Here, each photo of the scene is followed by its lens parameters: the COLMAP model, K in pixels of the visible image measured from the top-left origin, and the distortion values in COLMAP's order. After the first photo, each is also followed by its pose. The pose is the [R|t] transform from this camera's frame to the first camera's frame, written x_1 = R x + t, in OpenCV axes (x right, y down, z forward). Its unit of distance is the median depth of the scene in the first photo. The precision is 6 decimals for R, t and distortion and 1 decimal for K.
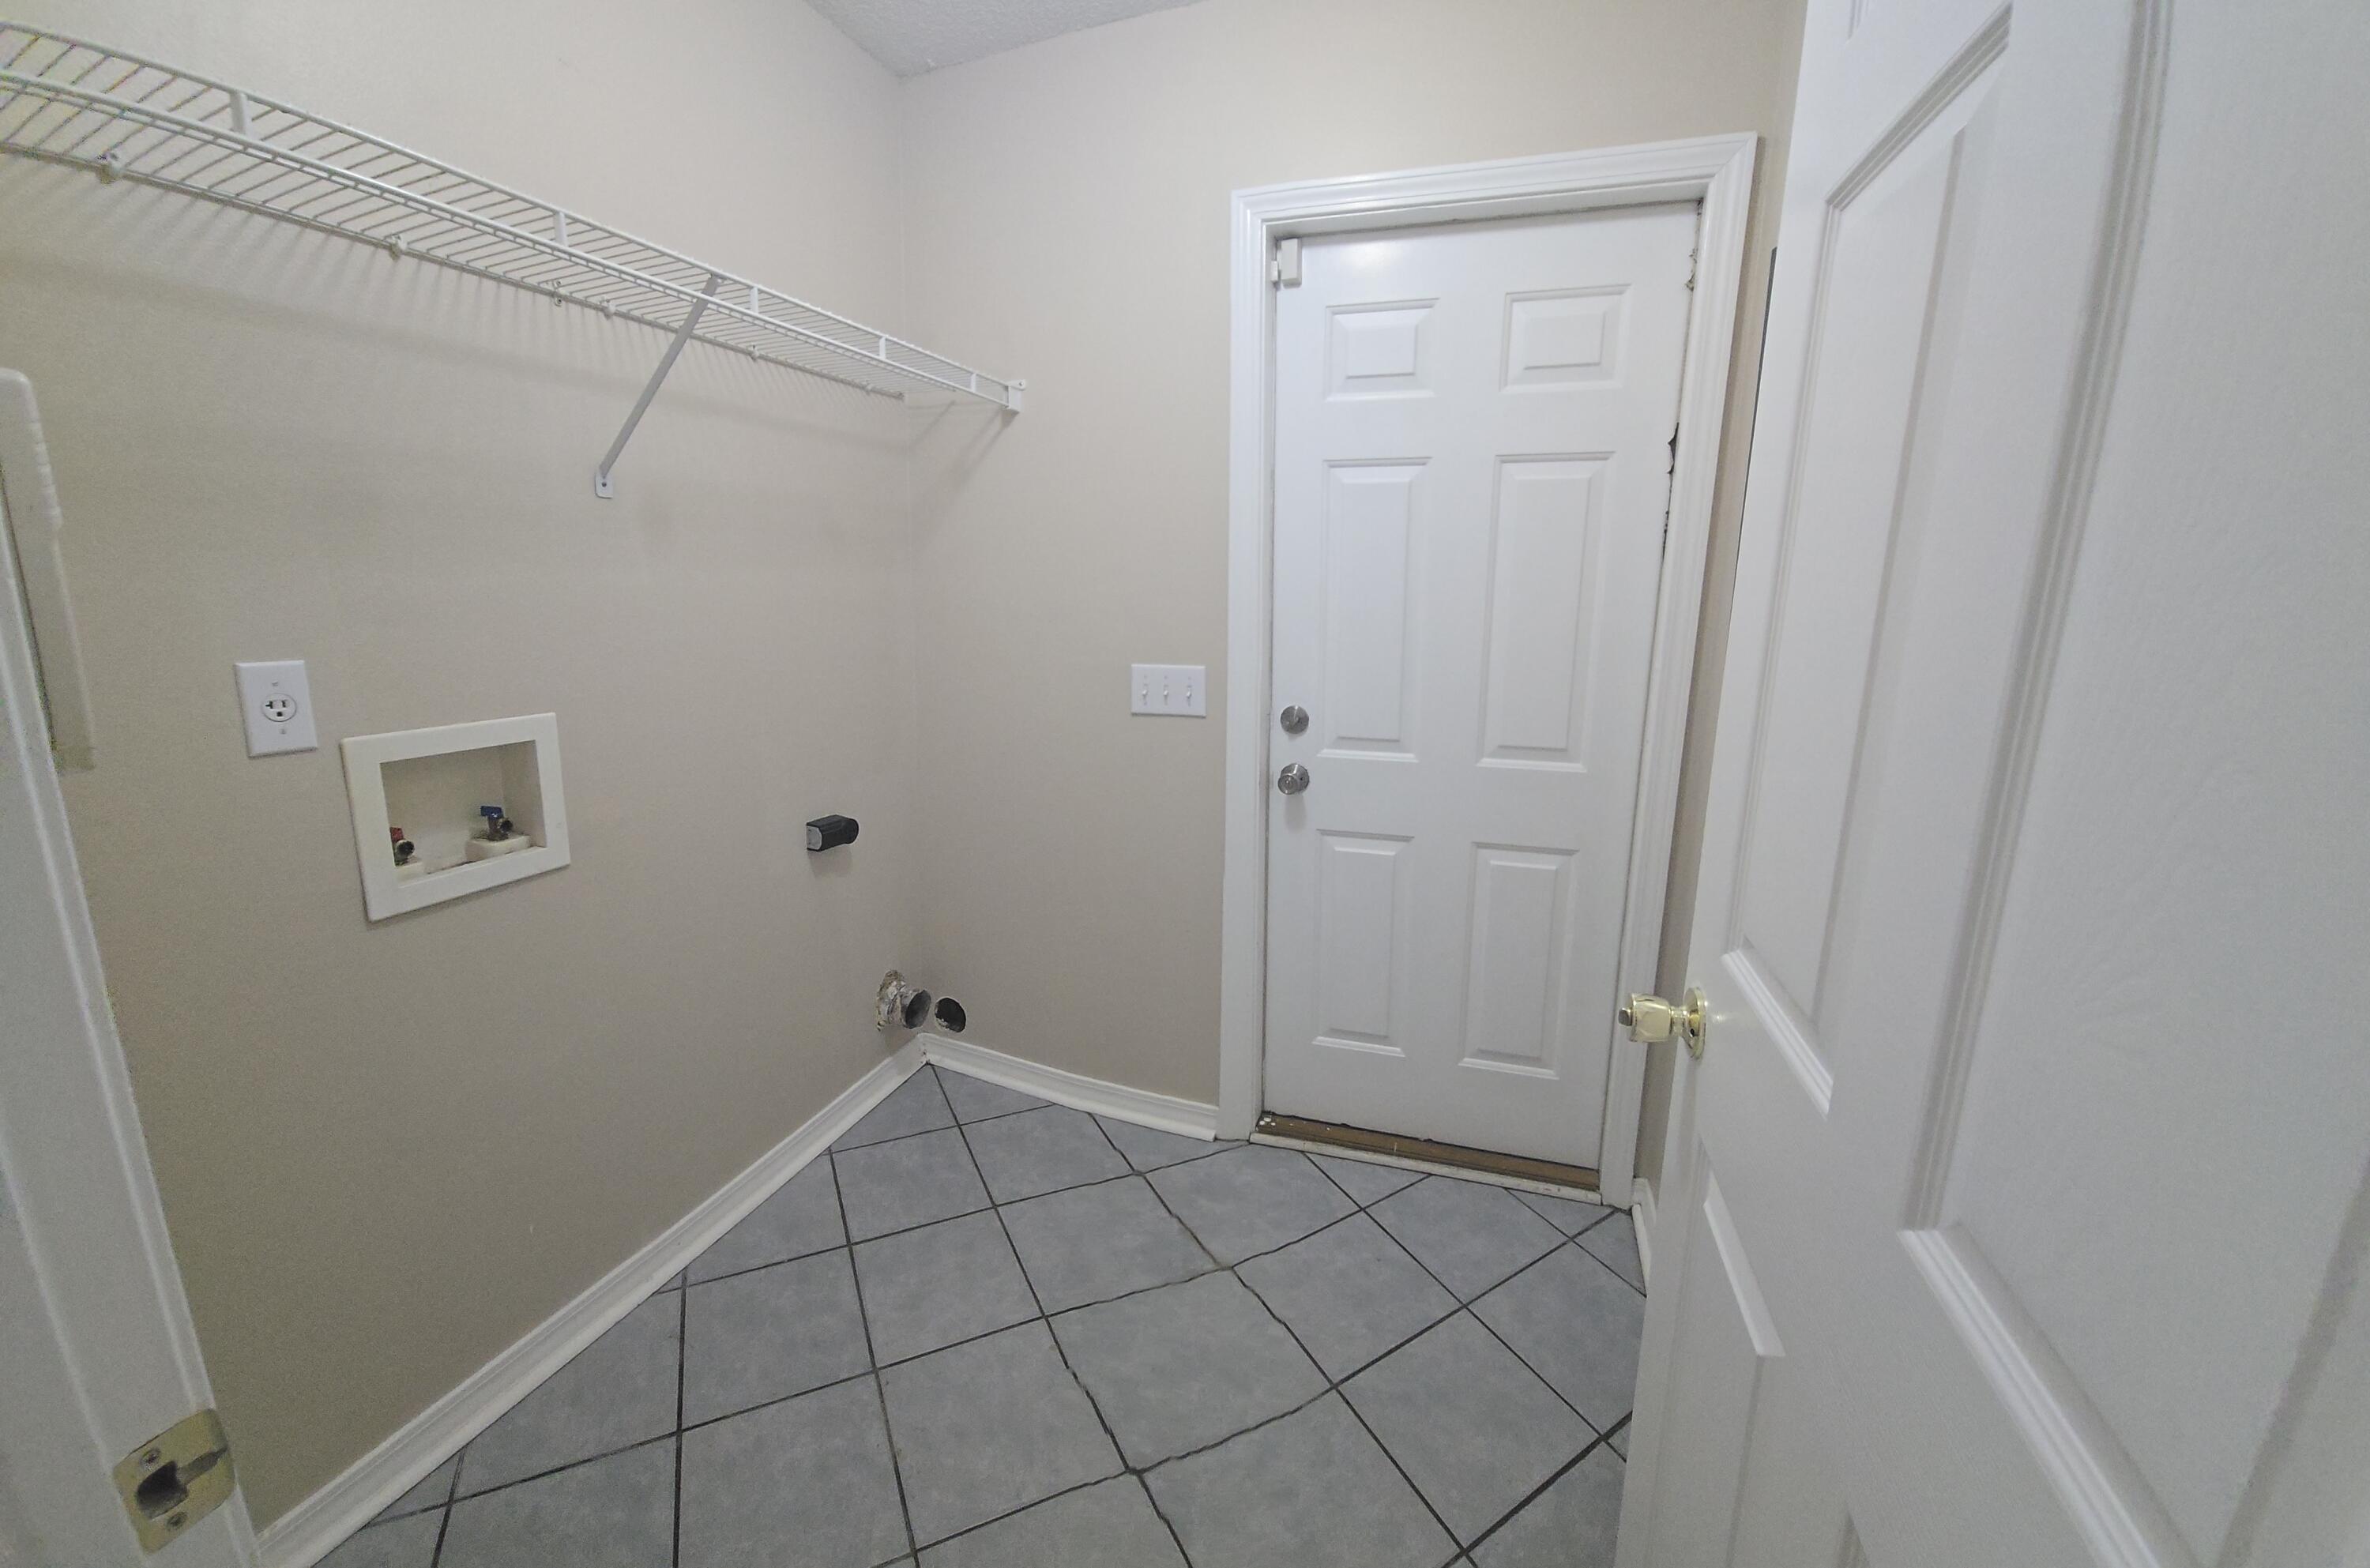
lens RADIAL K [[925.7, 0, 1182.6], [0, 925.7, 770.9], [0, 0, 1]] dist [0.000461, -0.000113]
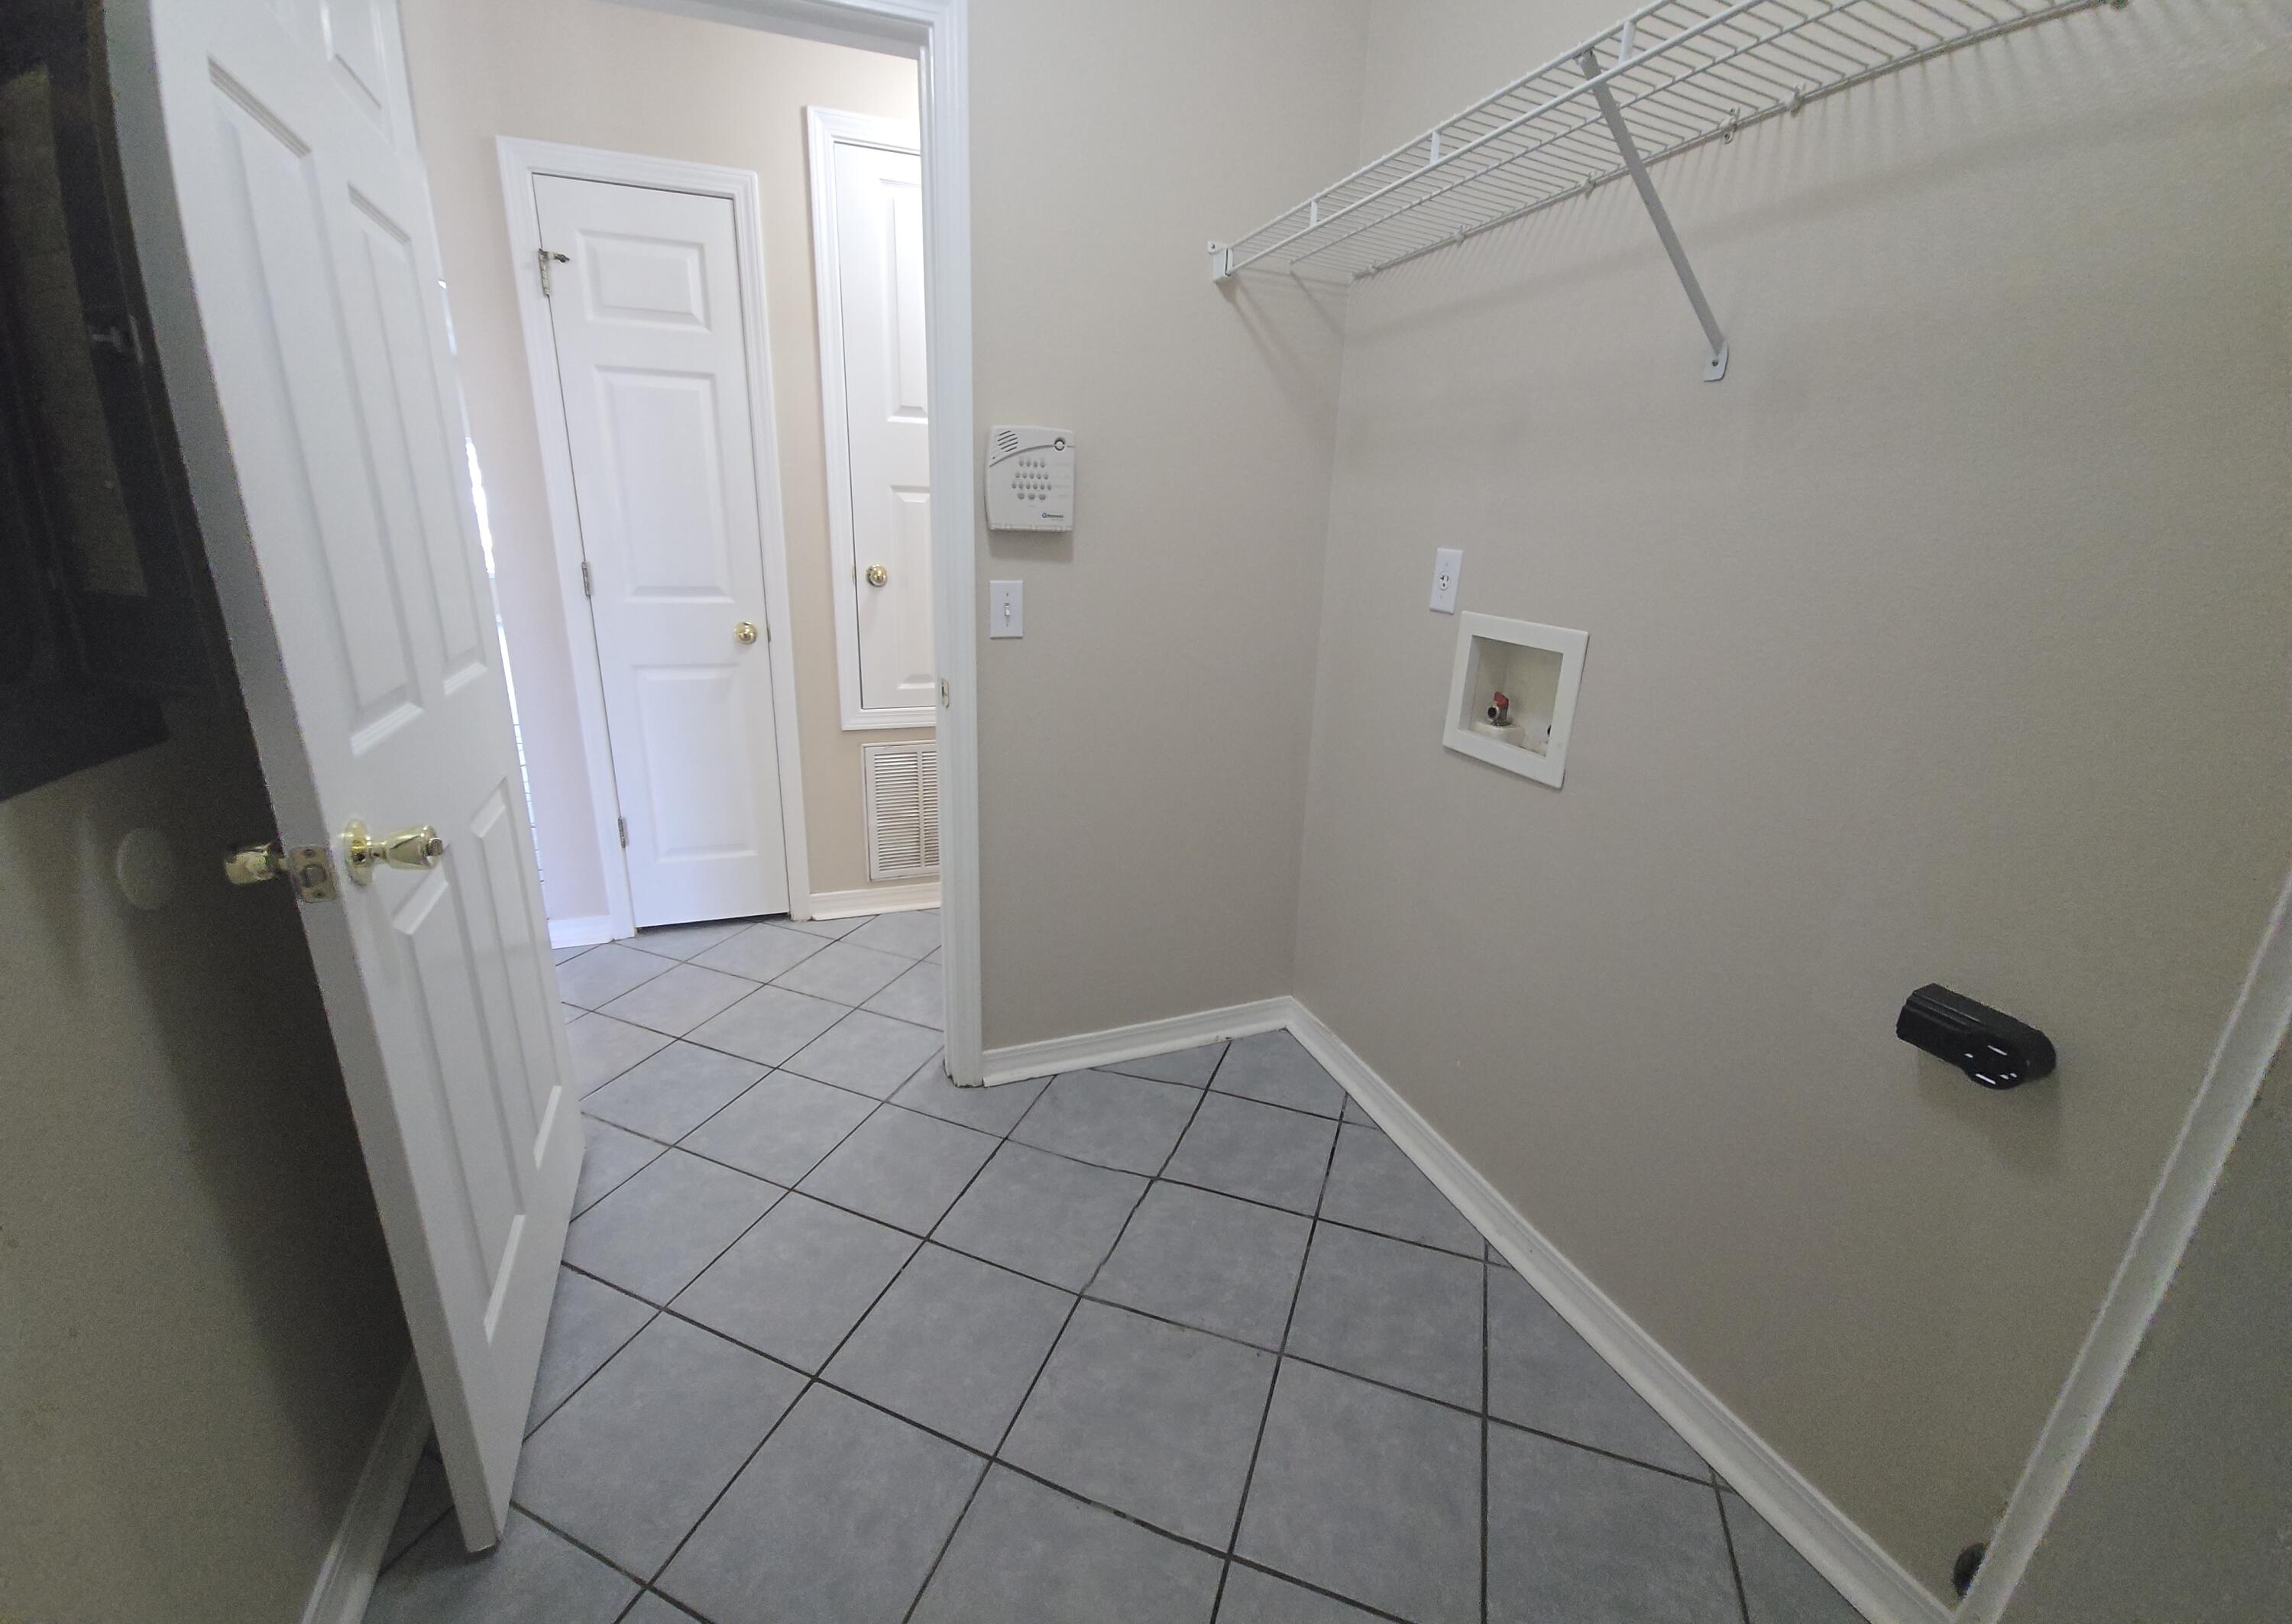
lens RADIAL K [[908.0, 0, 1151.8], [0, 908.0, 822.6], [0, 0, 1]] dist [0.003233, 0.000125]
pose [[-0.753826, 0.138253, -0.642364, 0.308362], [-0.206435, 0.878281, 0.431285, -0.203191], [0.623803, 0.457720, -0.633531, 1.407699]]
